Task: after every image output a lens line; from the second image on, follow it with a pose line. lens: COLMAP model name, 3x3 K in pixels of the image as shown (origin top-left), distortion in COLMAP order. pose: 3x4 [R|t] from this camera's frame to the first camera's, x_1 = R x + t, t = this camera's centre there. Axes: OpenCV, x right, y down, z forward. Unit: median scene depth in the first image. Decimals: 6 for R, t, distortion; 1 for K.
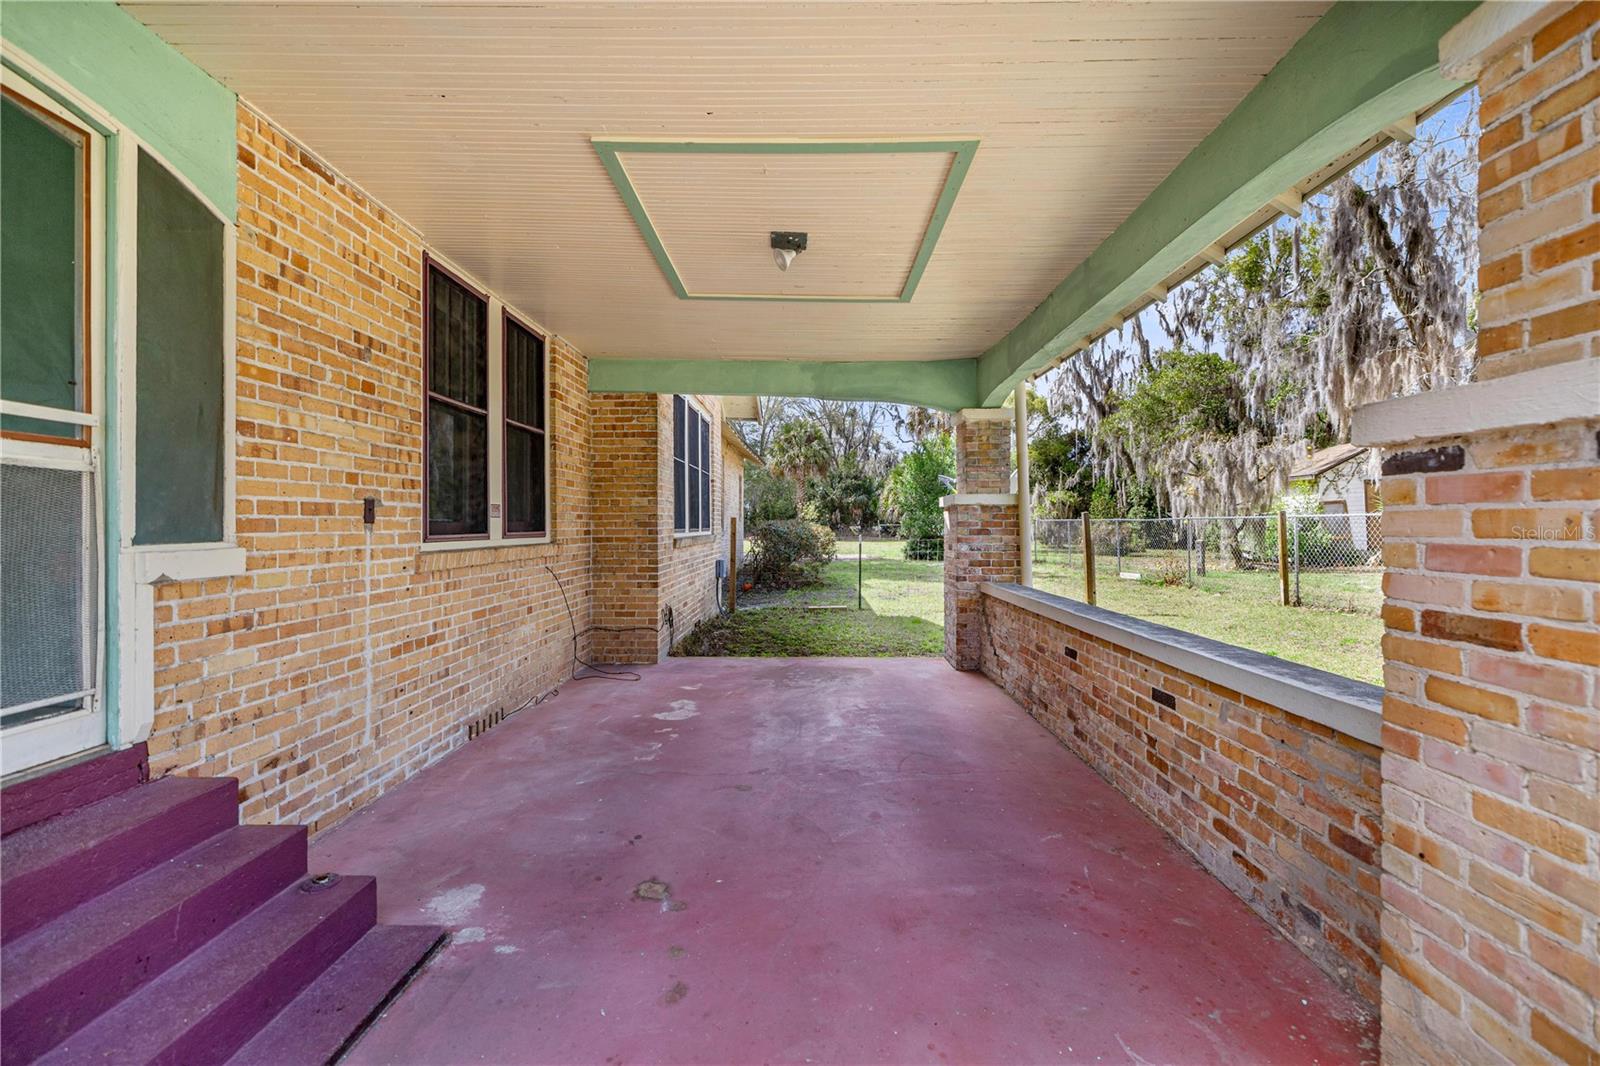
lens RADIAL K [[674.3, 0, 796.9], [0, 674.3, 523.0], [0, 0, 1]] dist [0.001420, -0.000271]
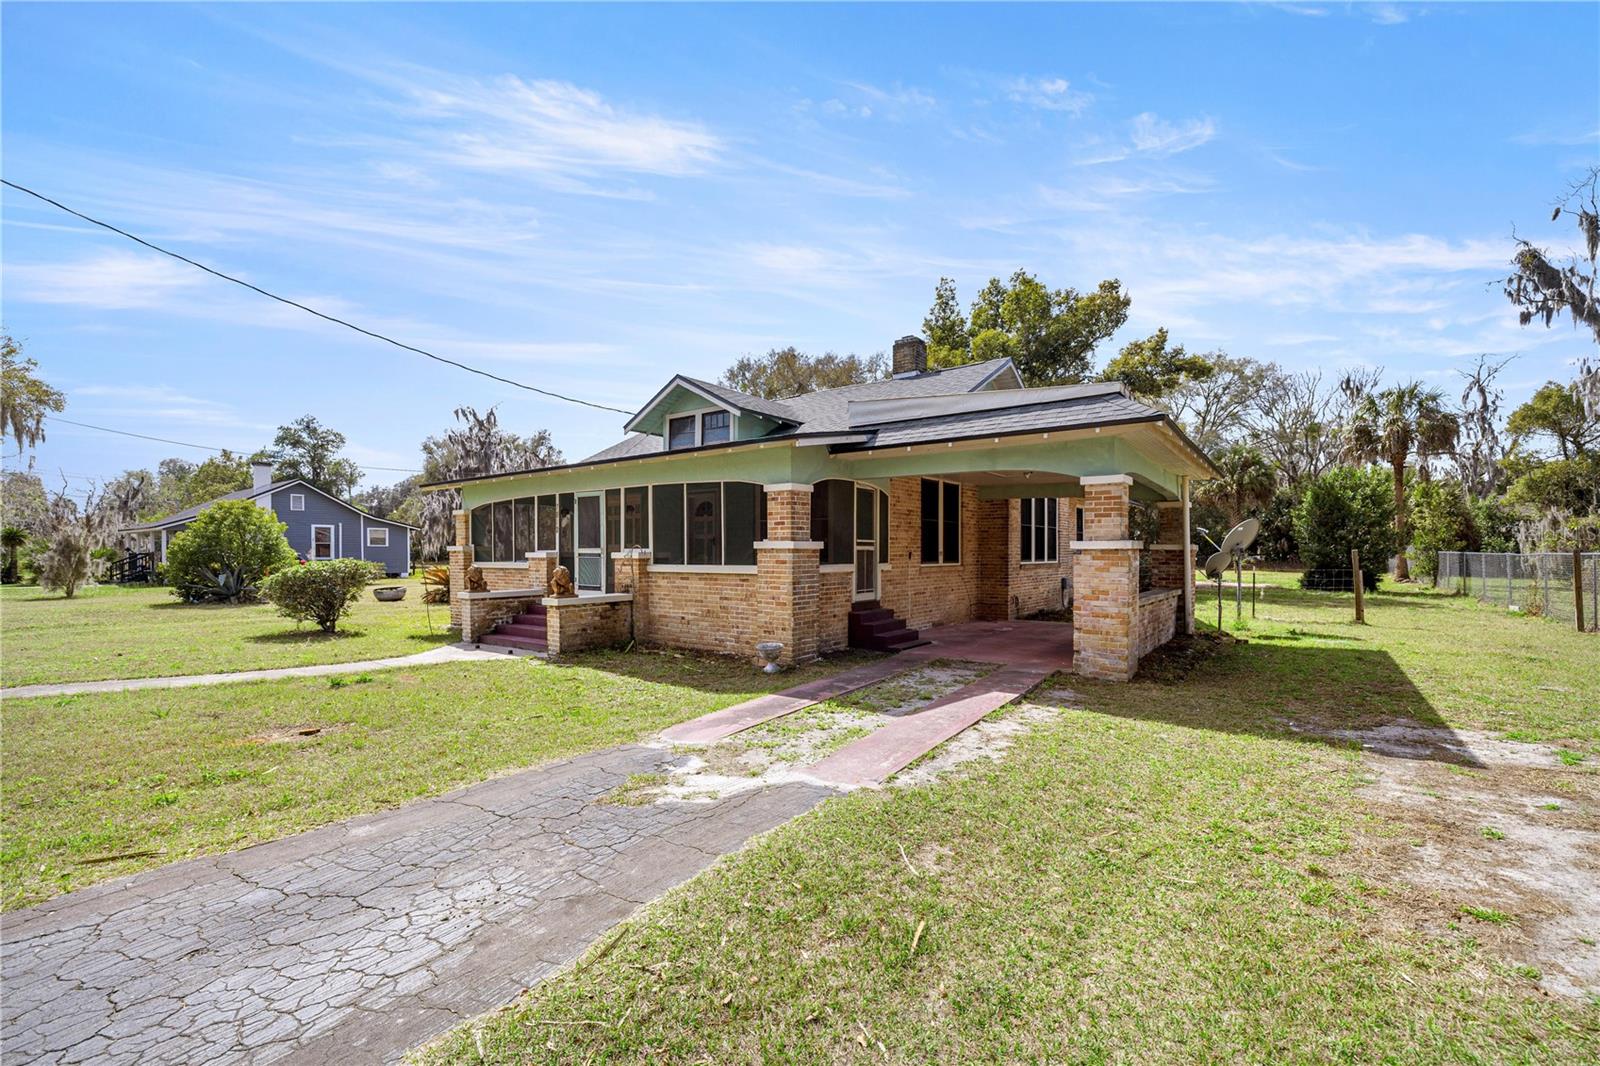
lens RADIAL K [[674.3, 0, 806.2], [0, 674.3, 559.9], [0, 0, 1]] dist [0.001420, -0.000271]
pose [[0.815681, 0.010373, -0.578409, 0.194104], [-0.001554, 0.999875, 0.015740, -0.009189], [0.578500, -0.011940, 0.815595, -0.434813]]
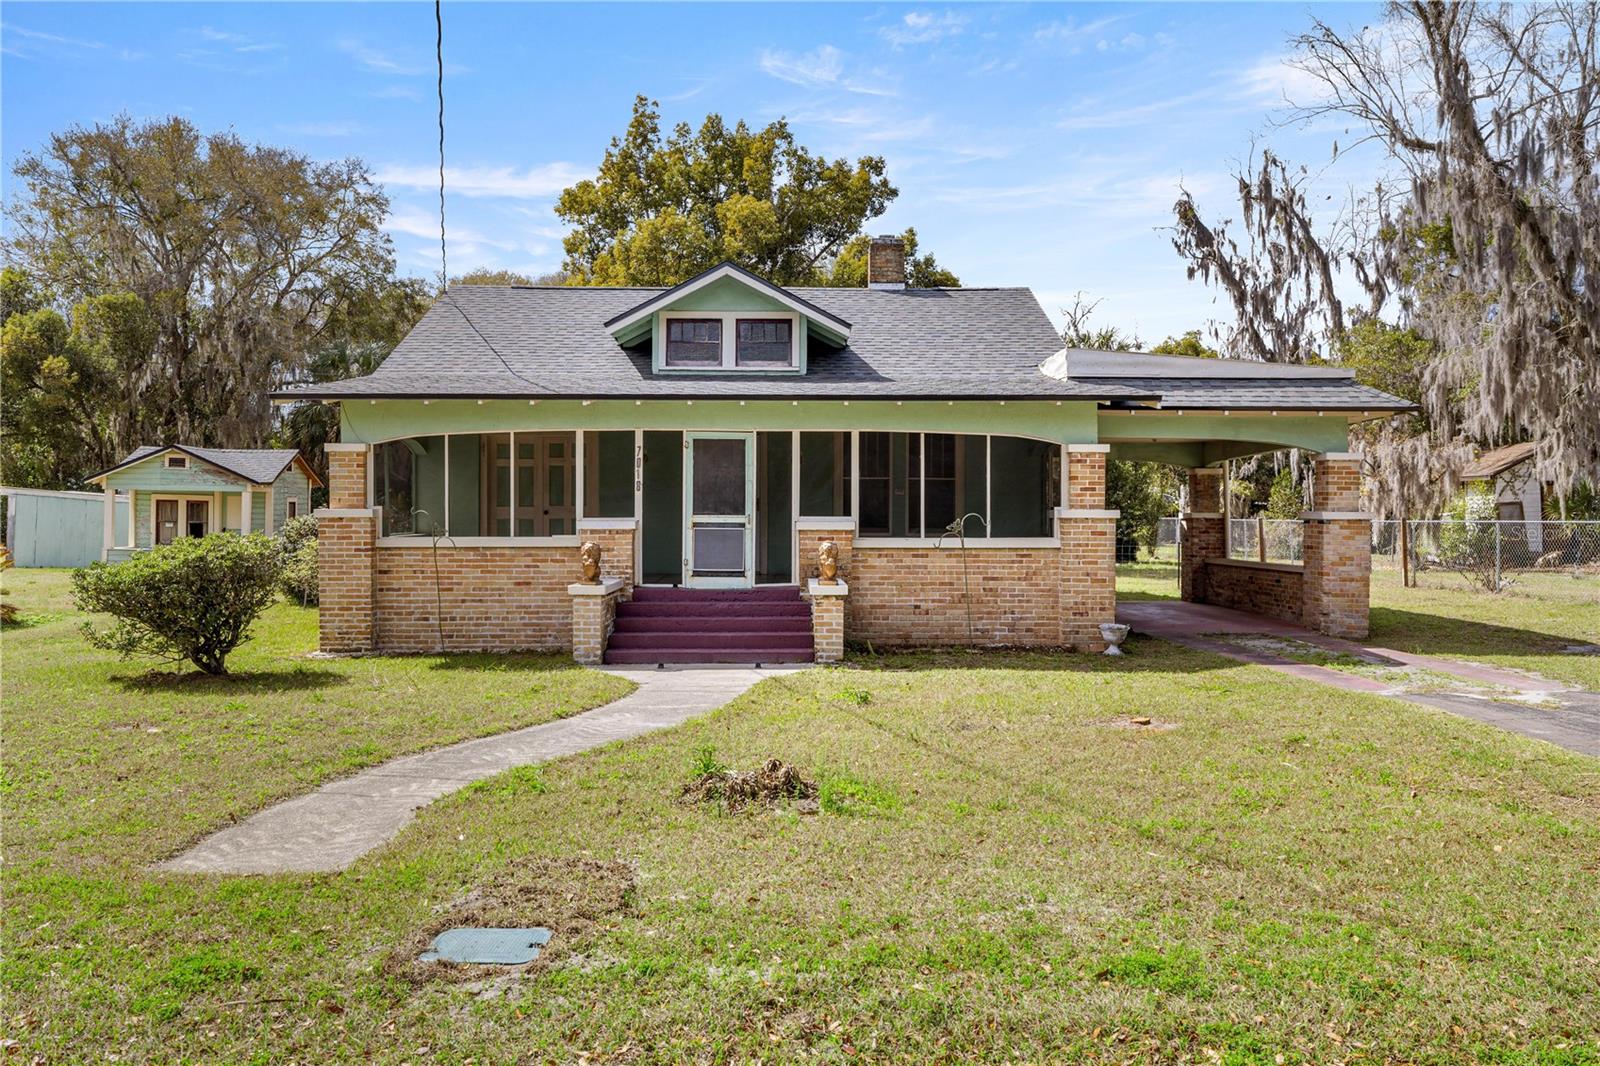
lens RADIAL K [[1181.9, 0, 801.3], [0, 1181.9, 519.4], [0, 0, 1]] dist [0.005052, -0.003724]
pose [[0.999578, 0.005486, 0.028533, -0.339082], [-0.005628, 0.999972, 0.004871, -0.011538], [-0.028505, -0.005030, 0.999581, -0.815524]]
